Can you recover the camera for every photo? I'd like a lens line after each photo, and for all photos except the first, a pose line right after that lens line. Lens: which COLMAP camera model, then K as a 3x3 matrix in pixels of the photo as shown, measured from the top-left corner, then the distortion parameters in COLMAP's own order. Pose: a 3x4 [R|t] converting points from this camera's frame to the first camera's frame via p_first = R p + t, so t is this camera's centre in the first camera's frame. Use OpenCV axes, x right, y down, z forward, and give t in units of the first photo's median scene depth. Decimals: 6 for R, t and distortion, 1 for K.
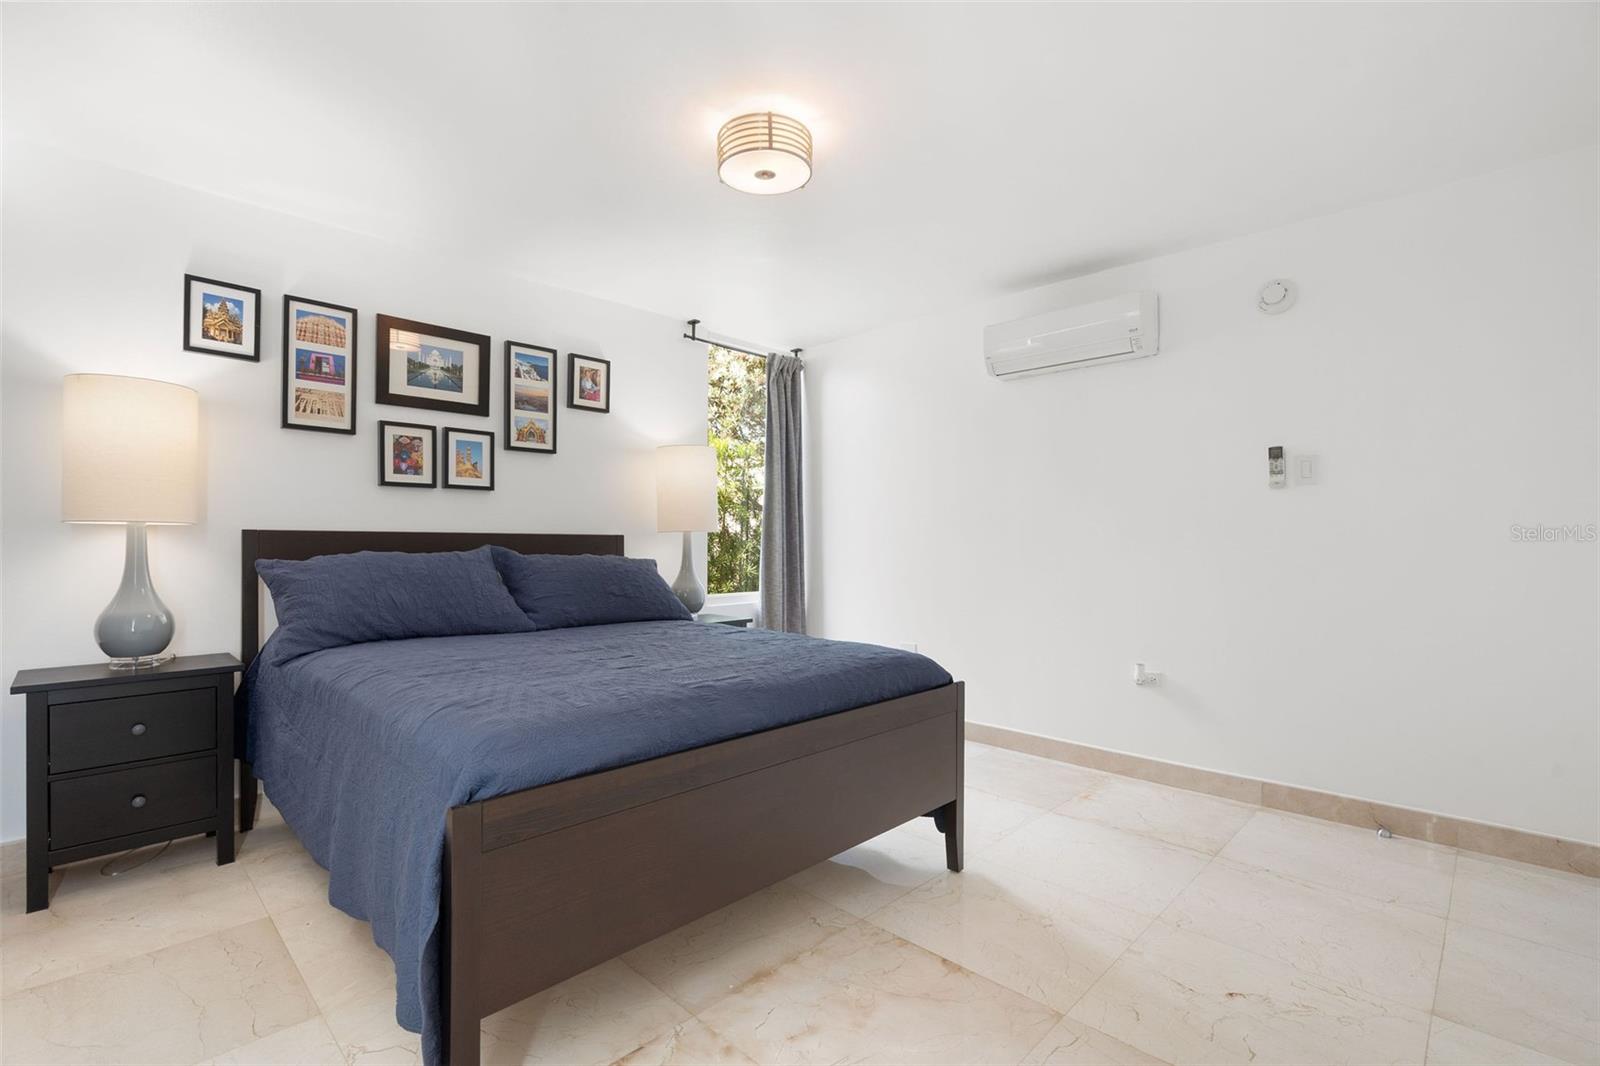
lens RADIAL K [[728.4, 0, 796.4], [0, 728.4, 530.5], [0, 0, 1]] dist [0.000999, 0.000192]
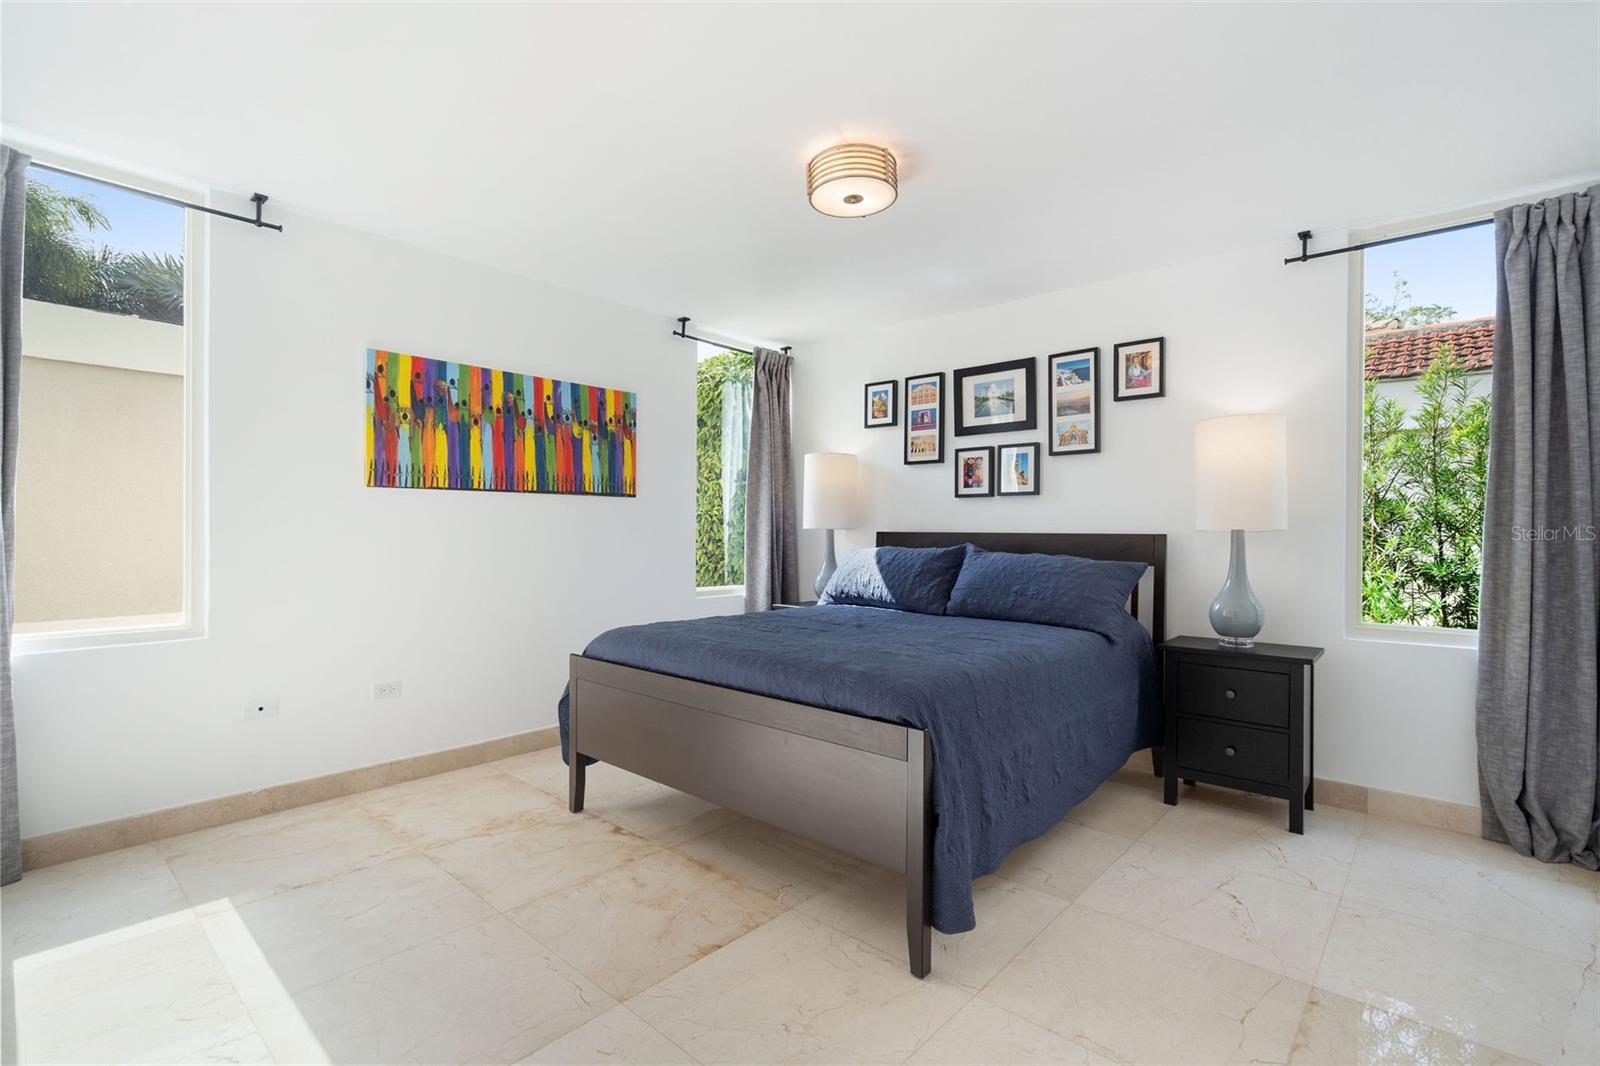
lens RADIAL K [[728.4, 0, 796.4], [0, 728.4, 530.5], [0, 0, 1]] dist [0.000999, 0.000192]
pose [[0.046361, 0.000039, -0.998925, 0.724843], [0.013112, 0.999914, 0.000648, -0.005735], [0.998839, -0.013128, 0.046357, 0.616599]]
